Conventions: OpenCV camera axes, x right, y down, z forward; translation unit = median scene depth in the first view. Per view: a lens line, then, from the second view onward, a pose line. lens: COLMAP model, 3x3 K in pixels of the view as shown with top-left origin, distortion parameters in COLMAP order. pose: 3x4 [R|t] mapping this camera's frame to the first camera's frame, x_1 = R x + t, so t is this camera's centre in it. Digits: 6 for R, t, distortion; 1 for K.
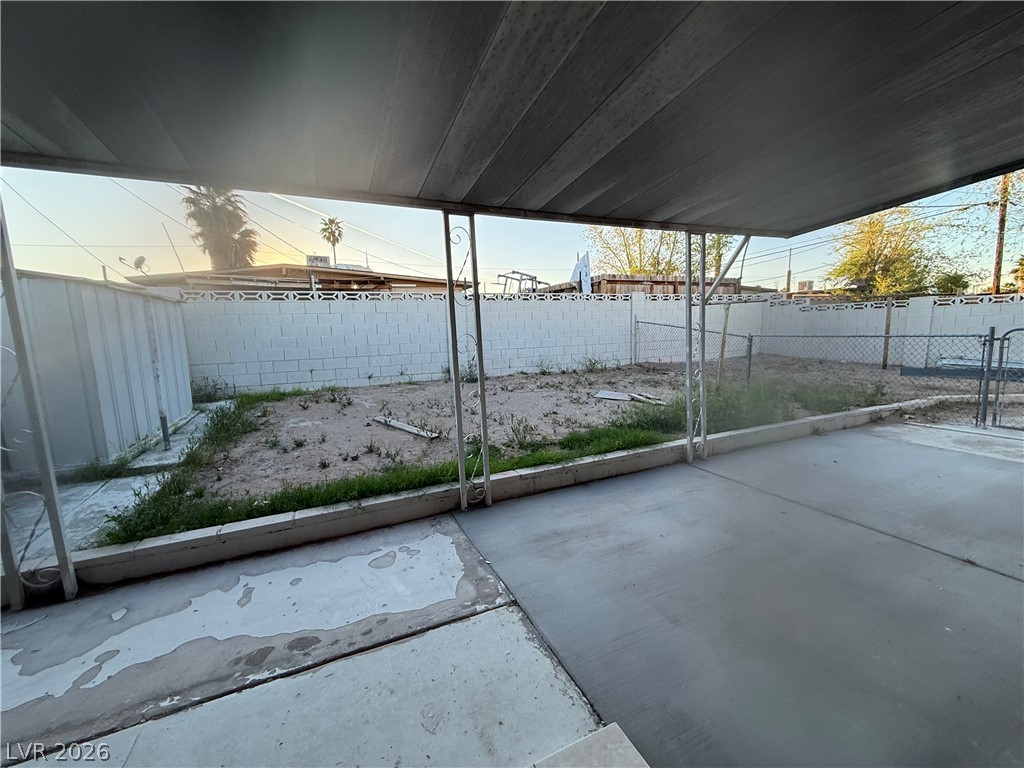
lens RADIAL K [[394.2, 0, 512.0], [0, 394.2, 384.0], [0, 0, 1]] dist [-0.014233, 0.000121]
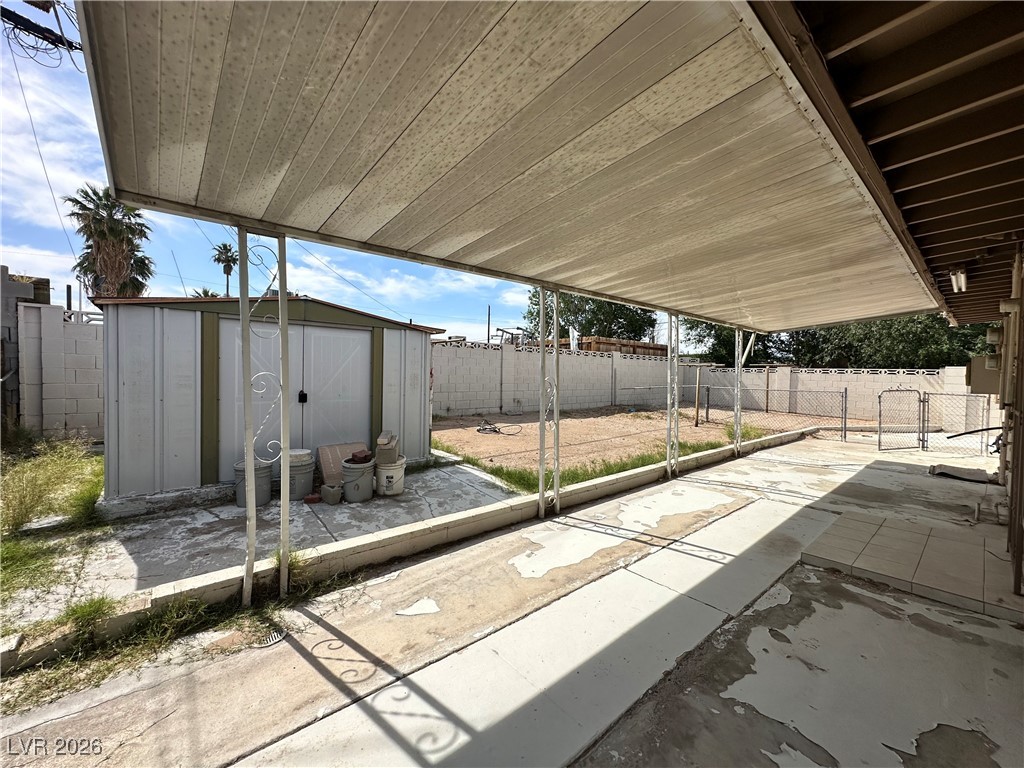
lens RADIAL K [[406.9, 0, 512.0], [0, 406.9, 384.0], [0, 0, 1]] dist [-0.005803, 0.000434]
pose [[0.961377, 0.041142, 0.272142, -0.583708], [-0.008412, 0.992695, -0.120360, 0.055286], [-0.275106, 0.113422, 0.954700, -0.259817]]
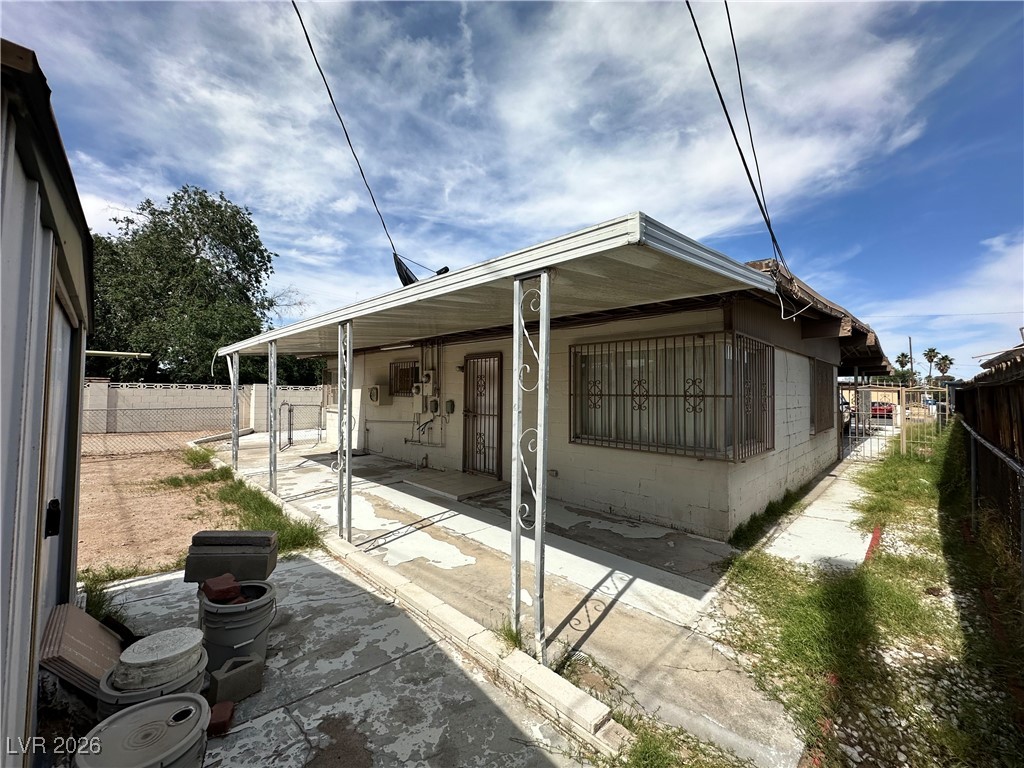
lens RADIAL K [[406.9, 0, 512.0], [0, 406.9, 384.0], [0, 0, 1]] dist [-0.005803, 0.000434]
pose [[-0.334390, 0.046765, 0.941274, -0.987638], [0.138119, 0.990416, -0.000139, -0.031158], [-0.932259, 0.129962, -0.337644, 0.245144]]
